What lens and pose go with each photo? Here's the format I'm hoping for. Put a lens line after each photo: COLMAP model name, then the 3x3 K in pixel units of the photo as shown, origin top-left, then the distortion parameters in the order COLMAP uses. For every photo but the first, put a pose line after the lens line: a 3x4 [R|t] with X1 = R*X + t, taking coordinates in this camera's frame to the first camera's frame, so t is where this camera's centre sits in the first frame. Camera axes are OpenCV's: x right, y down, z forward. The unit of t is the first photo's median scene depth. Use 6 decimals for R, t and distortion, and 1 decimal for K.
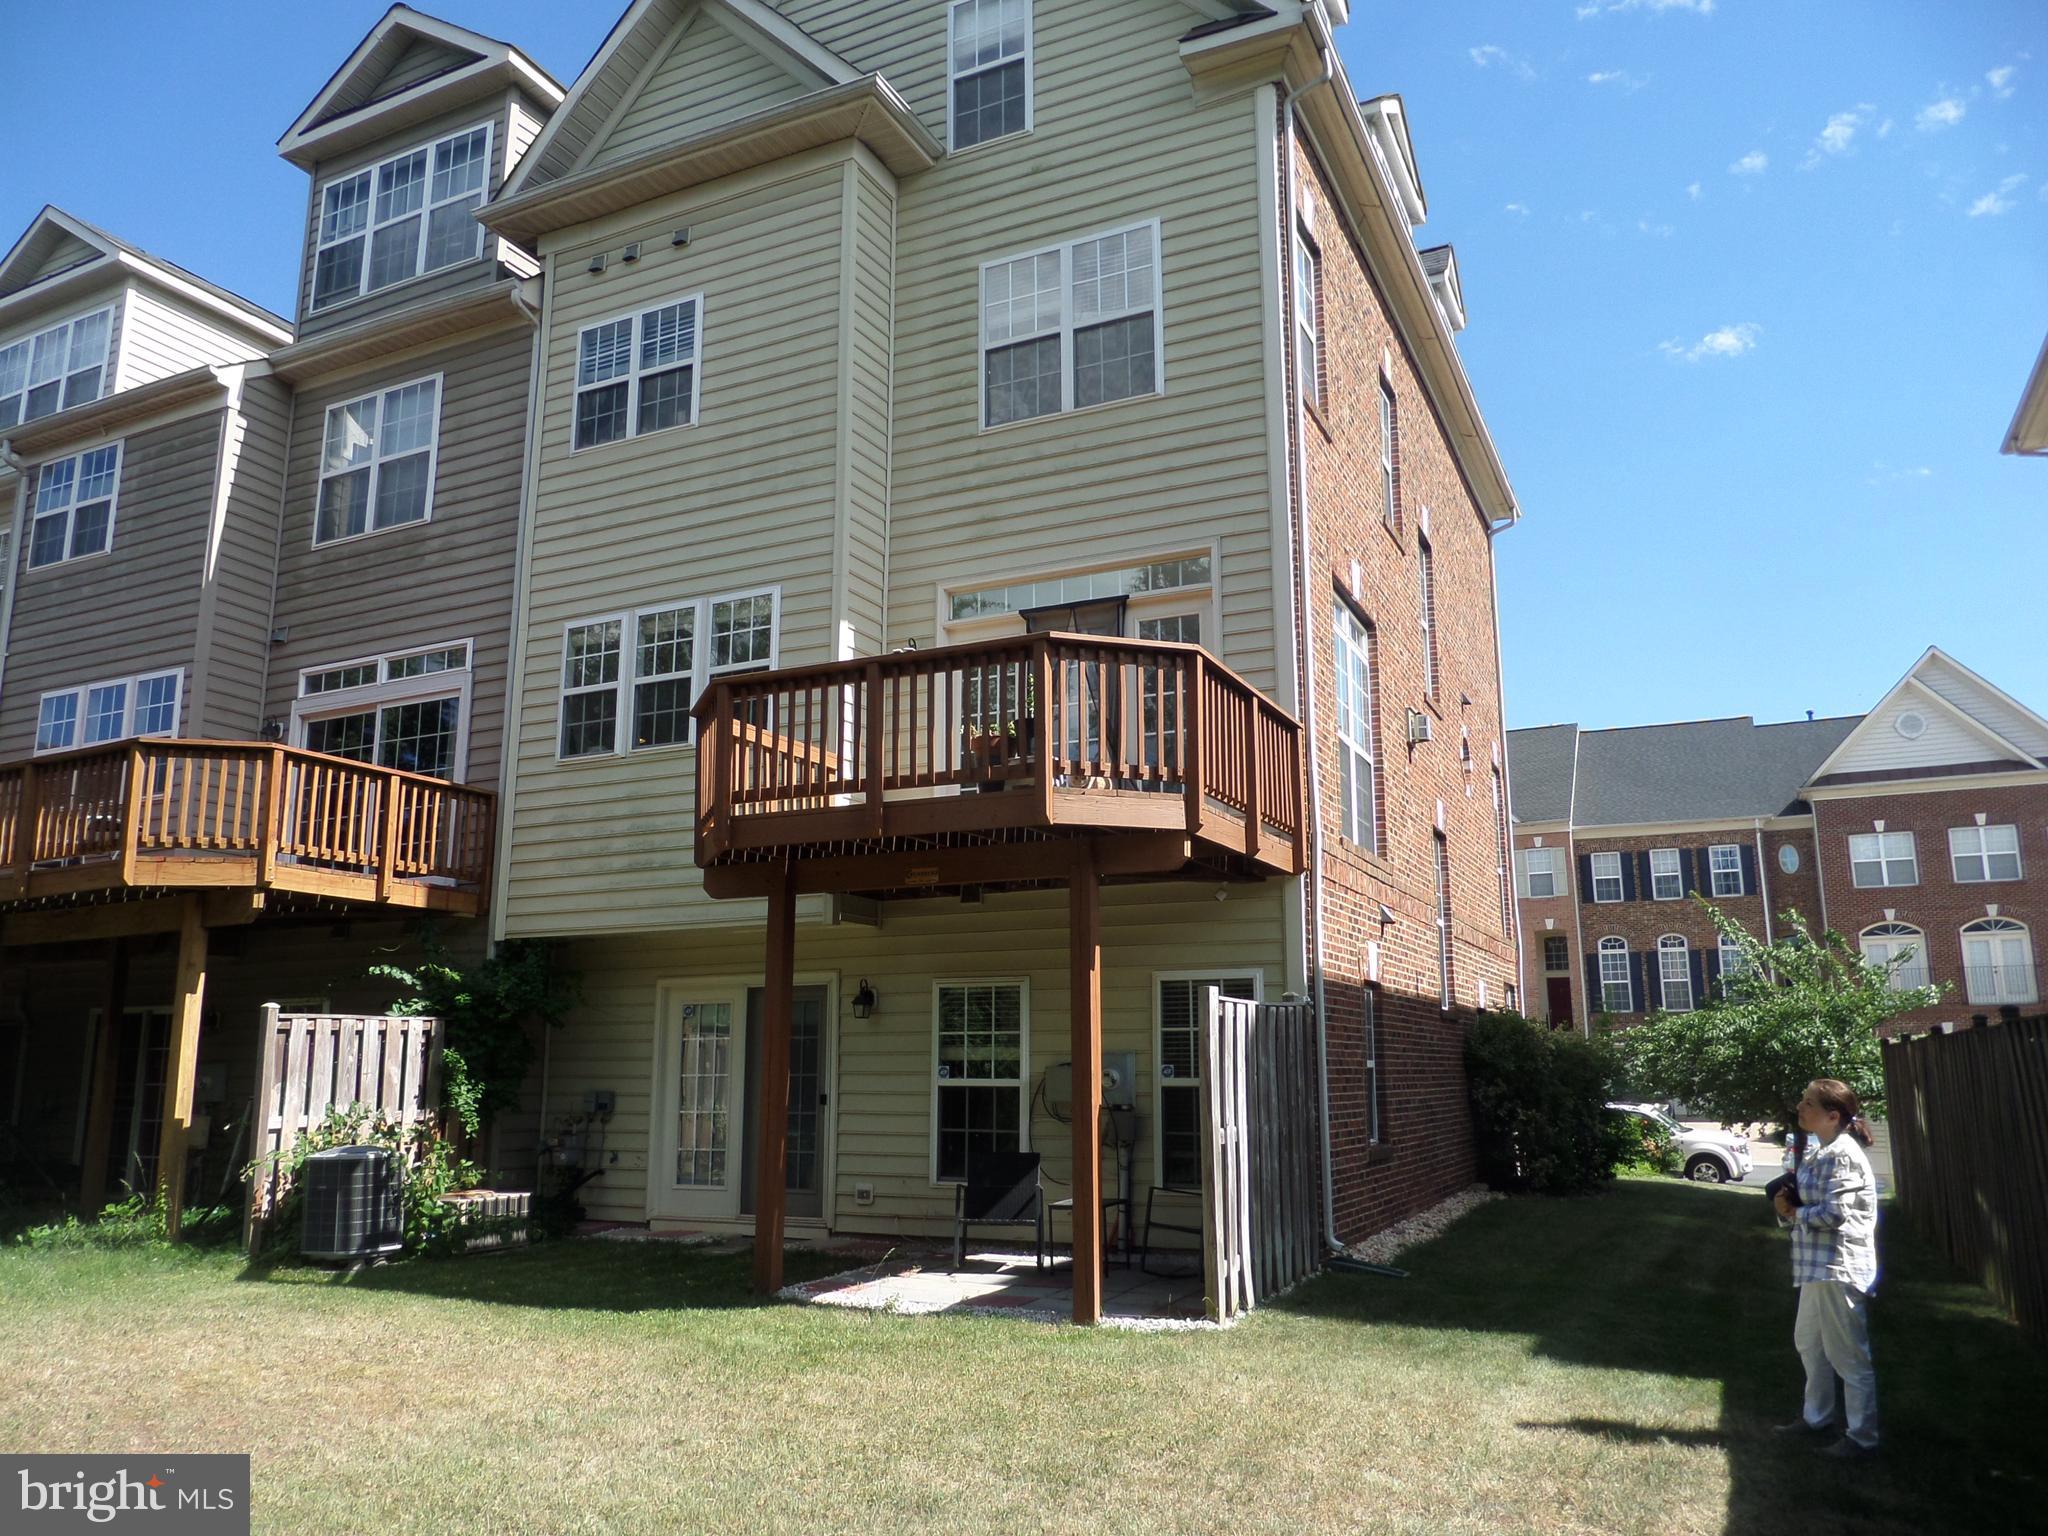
lens RADIAL K [[1482.8, 0, 1034.9], [0, 1482.8, 770.0], [0, 0, 1]] dist [0.003566, -0.022183]
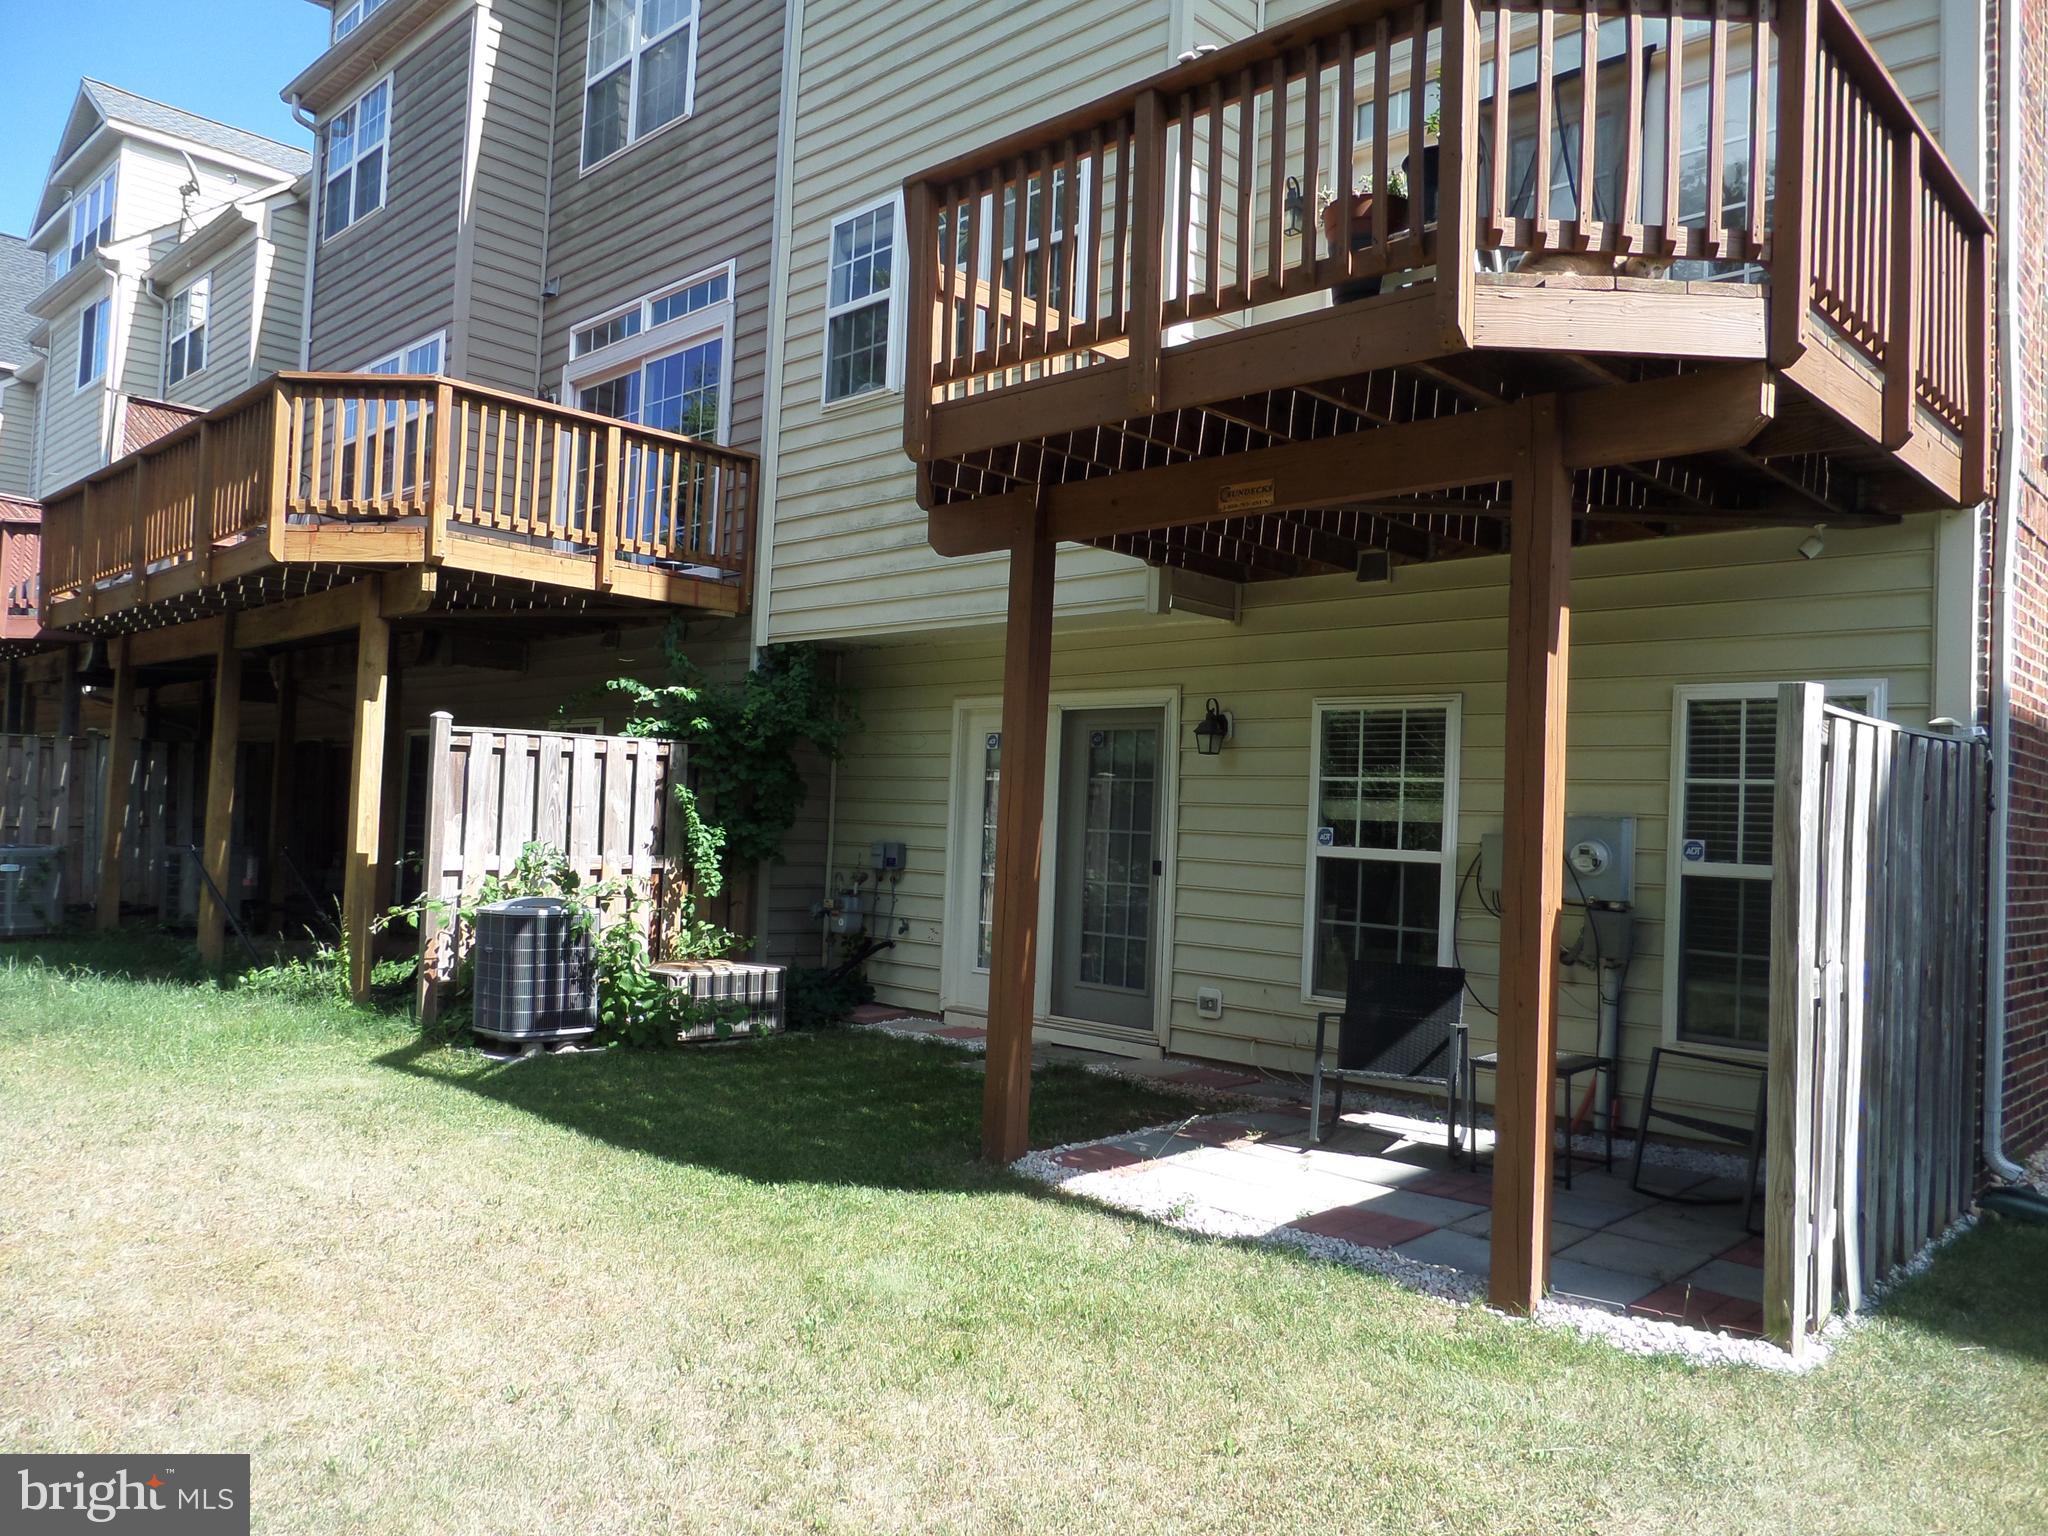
lens RADIAL K [[1482.8, 0, 1034.9], [0, 1482.8, 770.0], [0, 0, 1]] dist [0.003566, -0.022183]
pose [[0.947805, 0.028762, -0.317551, 0.025867], [0.021327, 0.987974, 0.153140, 0.071841], [0.318137, -0.151919, 0.935793, 0.351566]]
